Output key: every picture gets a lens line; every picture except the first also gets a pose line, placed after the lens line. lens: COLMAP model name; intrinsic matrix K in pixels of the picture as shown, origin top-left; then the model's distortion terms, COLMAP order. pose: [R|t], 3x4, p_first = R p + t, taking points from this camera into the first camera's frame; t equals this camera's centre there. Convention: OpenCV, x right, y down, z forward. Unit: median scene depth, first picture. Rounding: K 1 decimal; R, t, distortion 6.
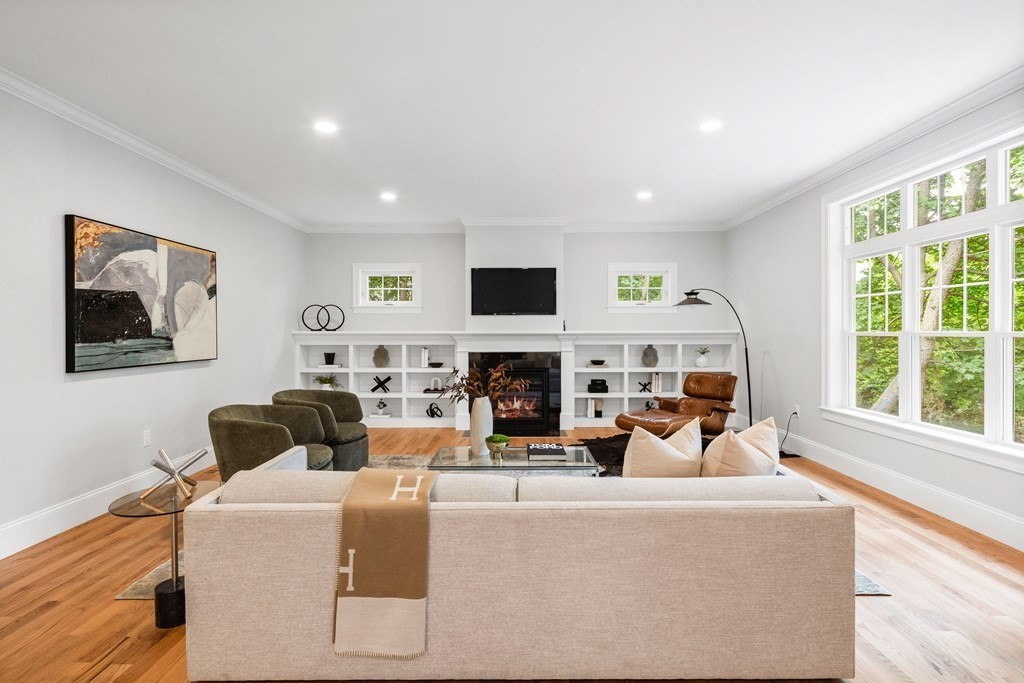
lens RADIAL K [[483.1, 0, 512.0], [0, 483.1, 341.5], [0, 0, 1]] dist [0.000356, 0.000073]
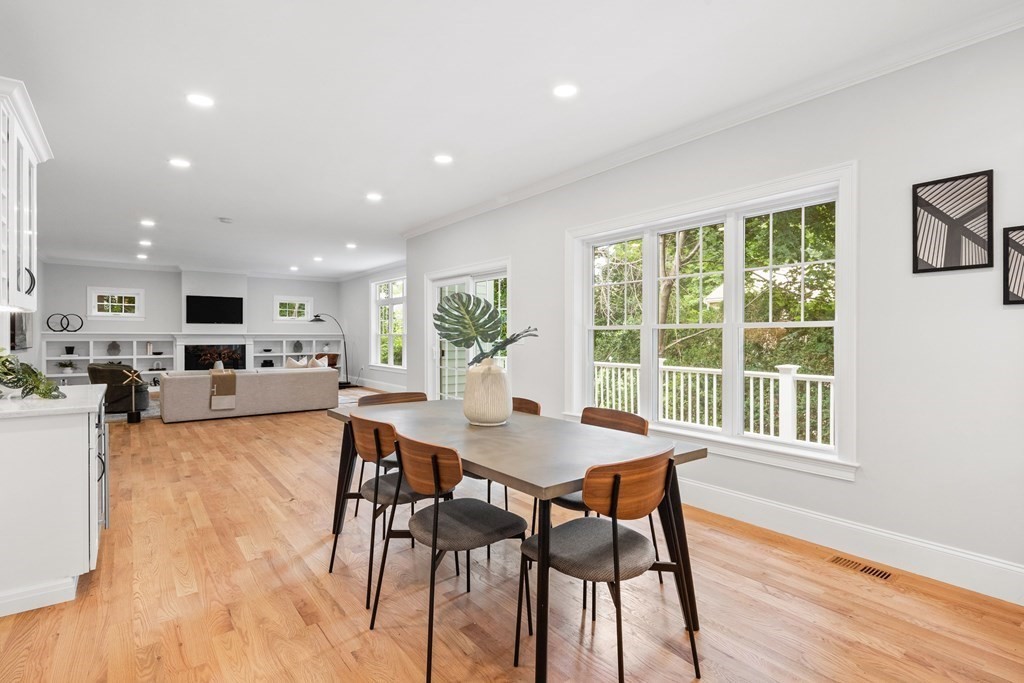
lens RADIAL K [[490.8, 0, 512.0], [0, 490.8, 341.5], [0, 0, 1]] dist [0.001472, 0.000065]
pose [[0.784860, -0.003101, 0.619666, -0.246755], [0.006385, 0.999975, -0.003083, 0.021362], [-0.619641, 0.006376, 0.784860, -1.026231]]
